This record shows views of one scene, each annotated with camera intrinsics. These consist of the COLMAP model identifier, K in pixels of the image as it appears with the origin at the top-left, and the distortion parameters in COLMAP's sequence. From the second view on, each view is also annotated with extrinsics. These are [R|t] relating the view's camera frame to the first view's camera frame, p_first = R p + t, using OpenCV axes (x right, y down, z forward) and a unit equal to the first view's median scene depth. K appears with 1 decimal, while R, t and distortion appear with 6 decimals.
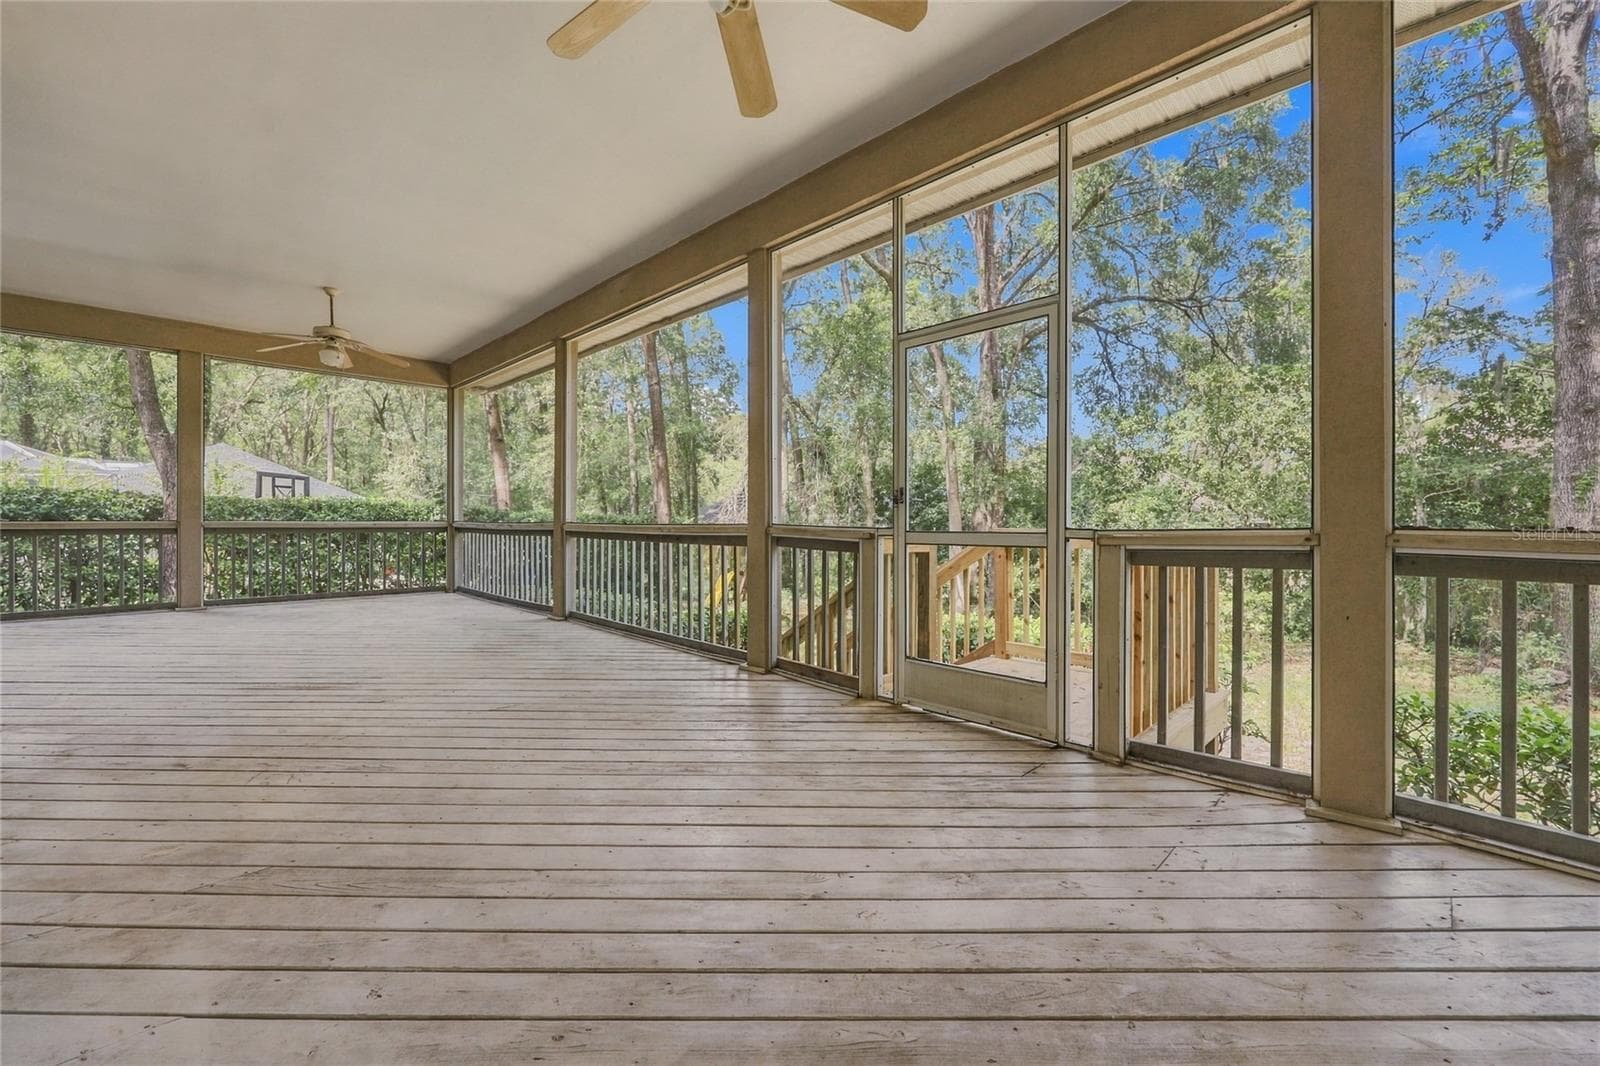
lens RADIAL K [[653.6, 0, 799.1], [0, 653.6, 523.4], [0, 0, 1]] dist [0.000757, 0.000201]
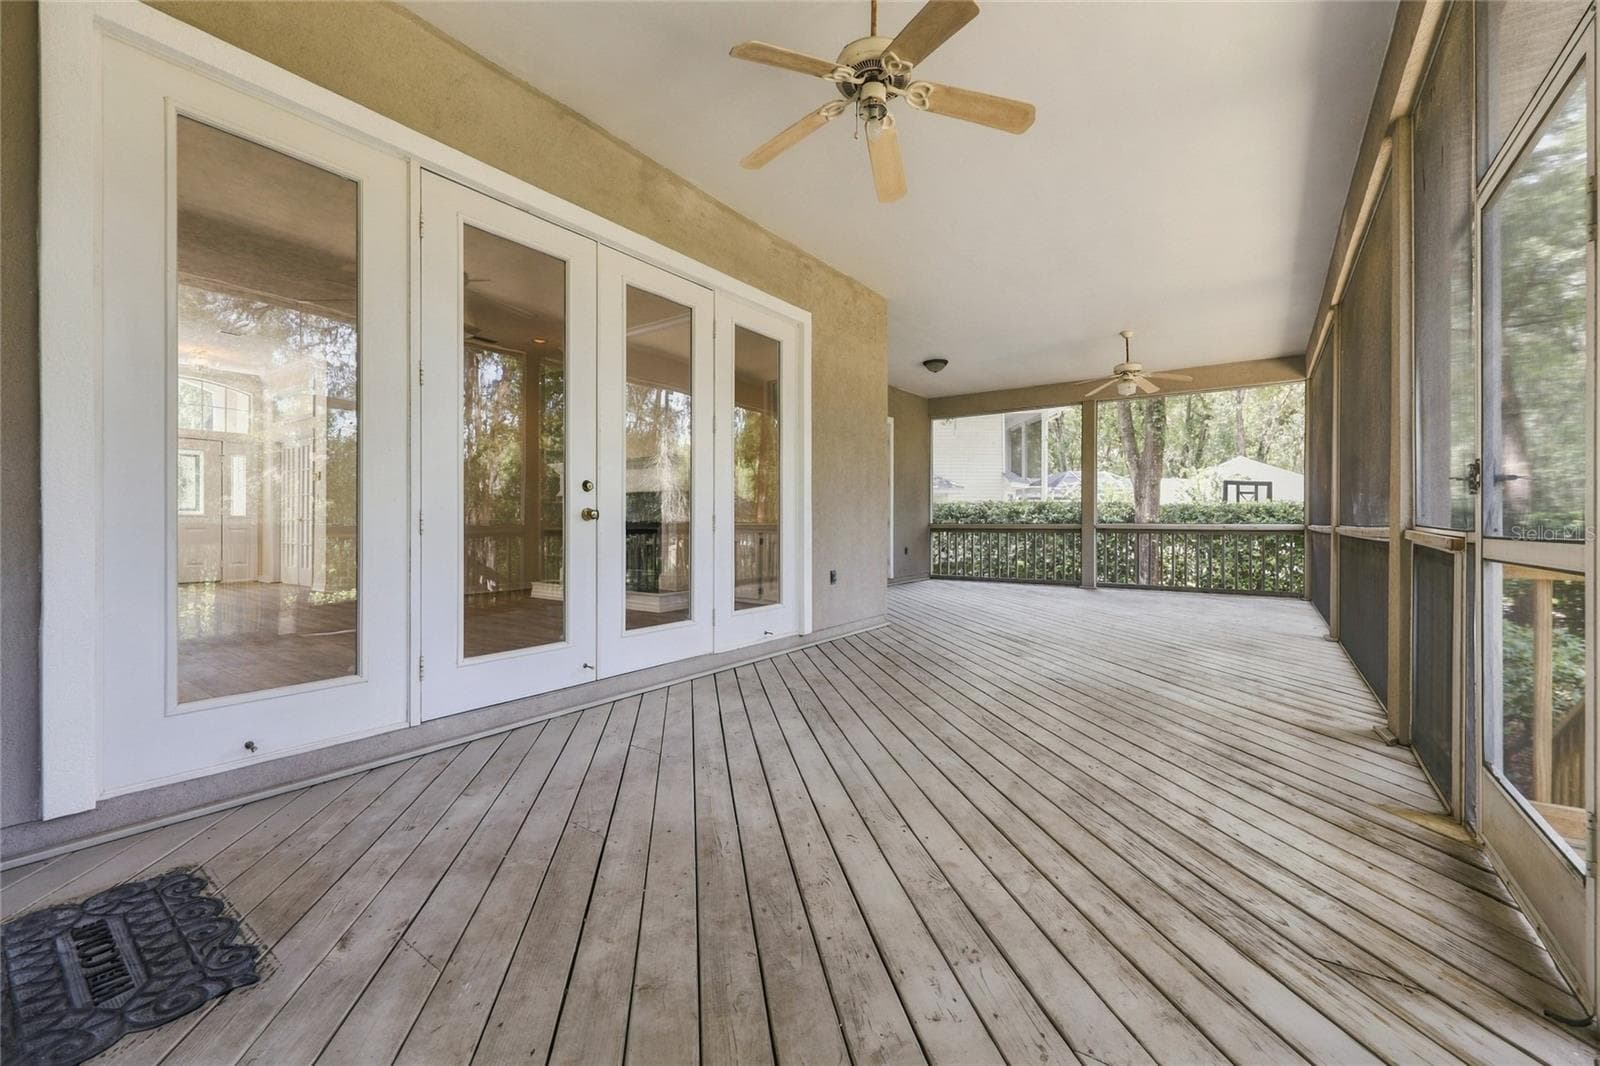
lens RADIAL K [[653.6, 0, 799.1], [0, 653.6, 523.4], [0, 0, 1]] dist [0.000757, 0.000201]
pose [[0.151671, -0.002598, -0.988428, 0.345541], [-0.004171, 0.999986, -0.003268, 0.003187], [0.988422, 0.004618, 0.151658, 0.189463]]
